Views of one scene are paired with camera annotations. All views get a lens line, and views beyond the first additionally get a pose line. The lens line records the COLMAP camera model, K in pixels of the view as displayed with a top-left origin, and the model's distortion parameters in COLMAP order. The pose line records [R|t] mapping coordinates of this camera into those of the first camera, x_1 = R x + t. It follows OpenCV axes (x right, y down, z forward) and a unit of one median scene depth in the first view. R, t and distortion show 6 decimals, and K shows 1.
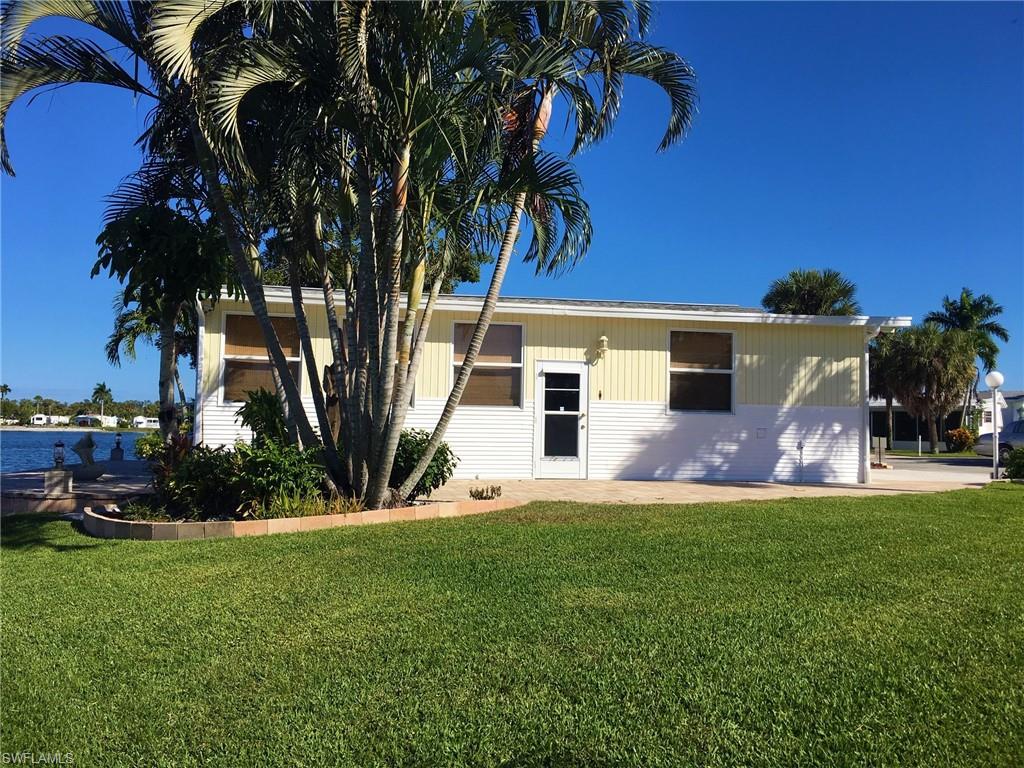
lens RADIAL K [[867.7, 0, 511.4], [0, 867.7, 381.7], [0, 0, 1]] dist [0.058290, 0.004193]
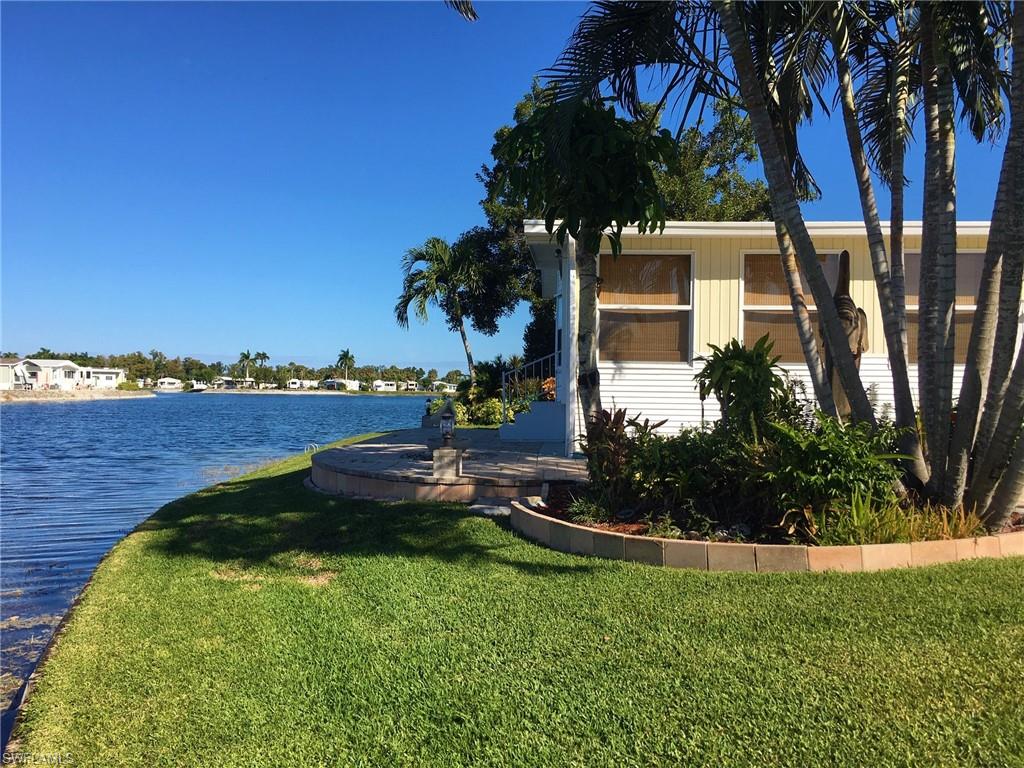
lens RADIAL K [[867.7, 0, 506.7], [0, 867.7, 381.8], [0, 0, 1]] dist [0.058290, 0.004193]
pose [[0.969872, -0.008101, -0.243480, -0.116137], [0.018765, 0.998962, 0.041512, 0.003234], [0.242891, -0.044830, 0.969017, 0.105909]]
